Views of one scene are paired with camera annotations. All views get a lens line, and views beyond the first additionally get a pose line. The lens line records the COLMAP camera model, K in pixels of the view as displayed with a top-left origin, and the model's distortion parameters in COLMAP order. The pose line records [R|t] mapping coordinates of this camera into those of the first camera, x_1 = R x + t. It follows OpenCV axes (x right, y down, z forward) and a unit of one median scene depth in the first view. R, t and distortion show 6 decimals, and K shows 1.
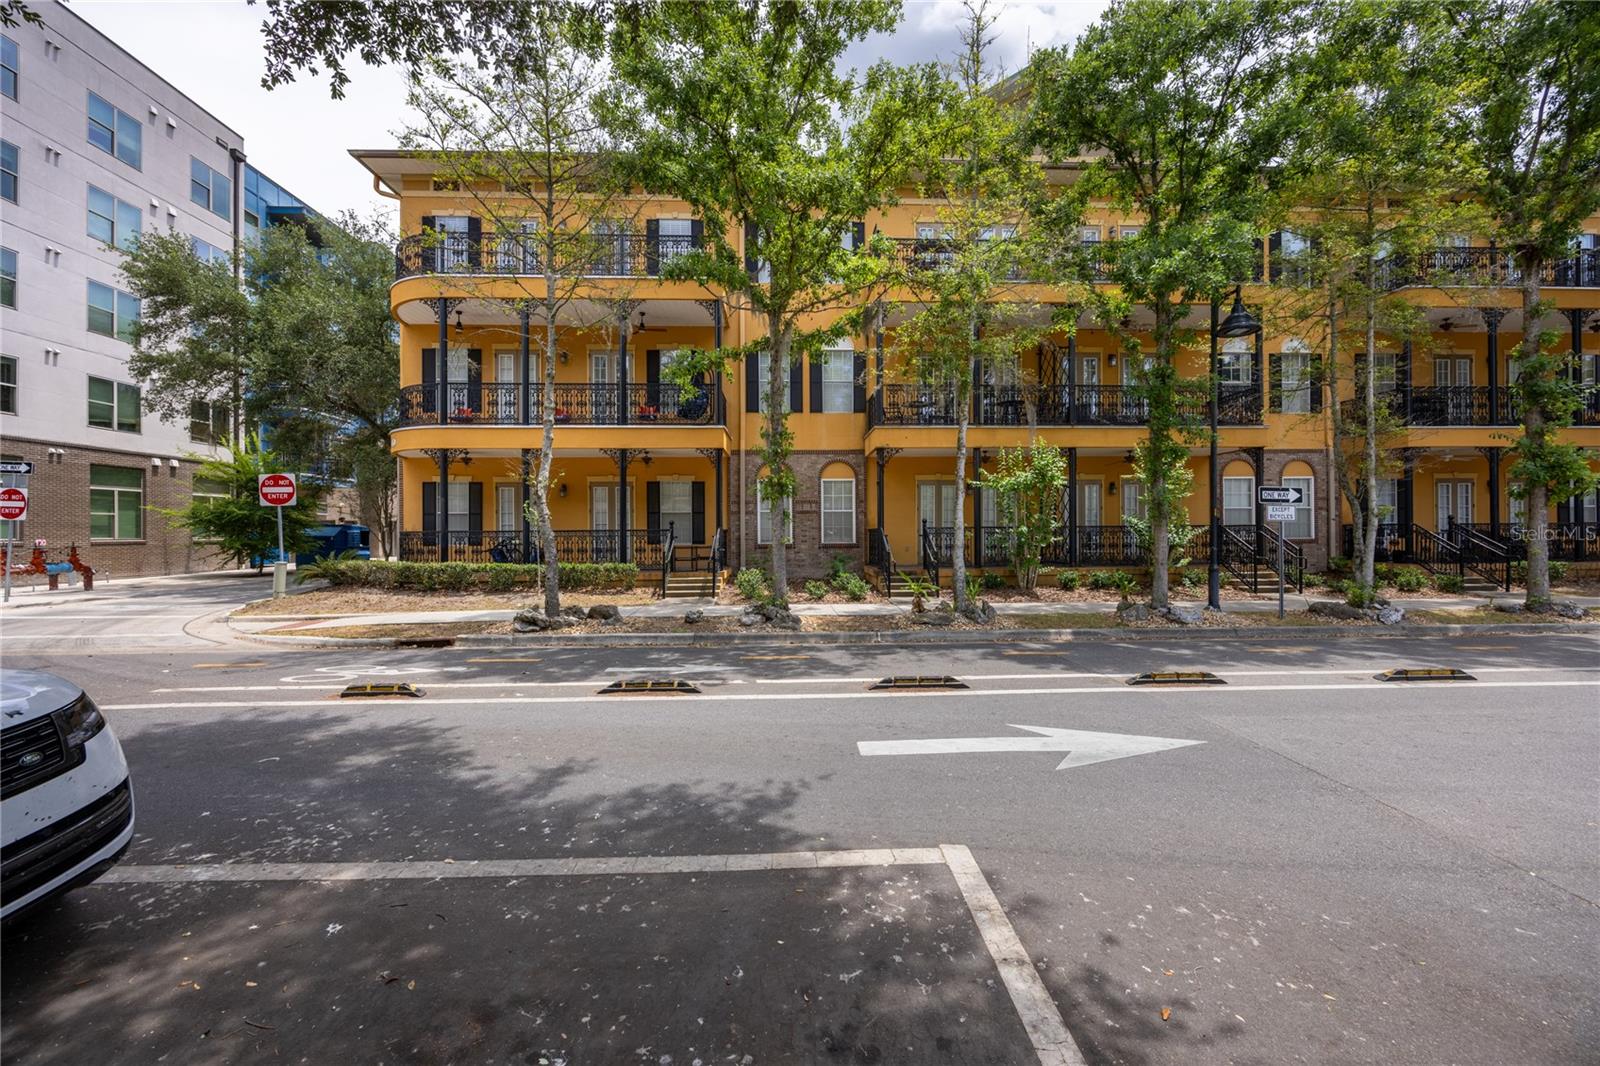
lens RADIAL K [[582.3, 0, 800.0], [0, 582.3, 533.0], [0, 0, 1]] dist [0.000547, -0.000006]
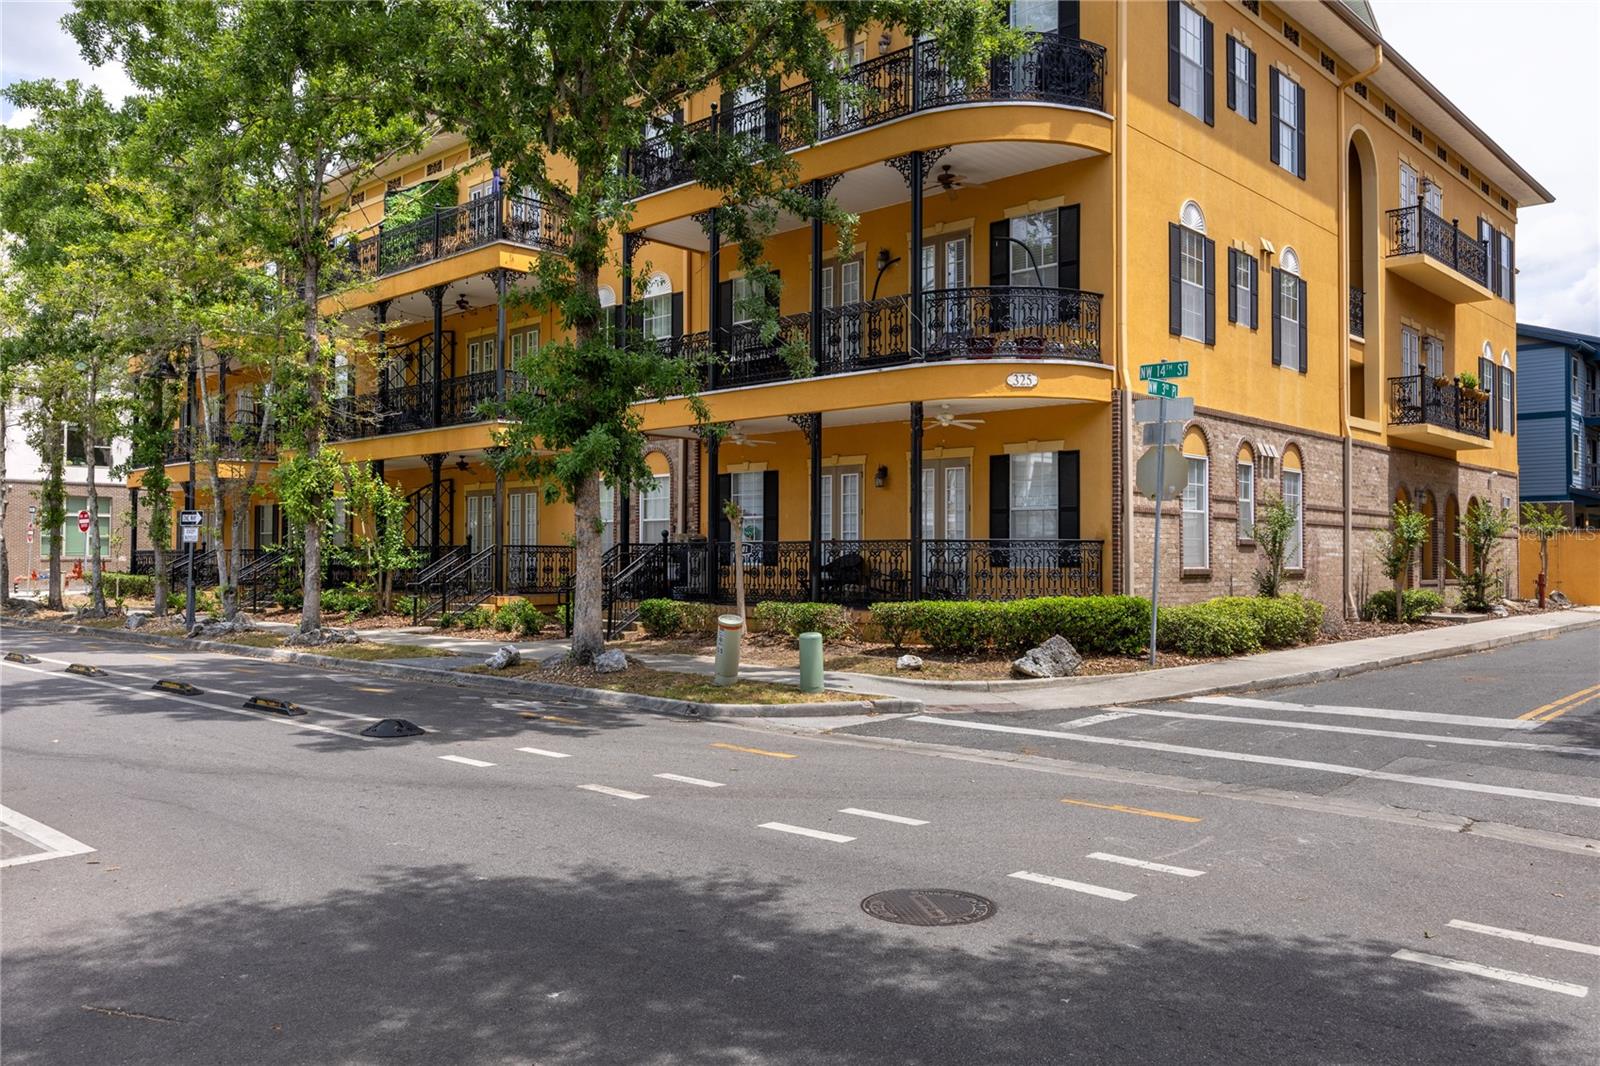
lens RADIAL K [[1243.8, 0, 800.0], [0, 1243.8, 533.0], [0, 0, 1]] dist [-0.000775, -0.001102]
pose [[0.710215, -0.002143, -0.703982, 0.400416], [-0.004472, 0.999961, -0.007556, -0.004037], [0.703971, 0.008515, 0.710178, 0.024566]]
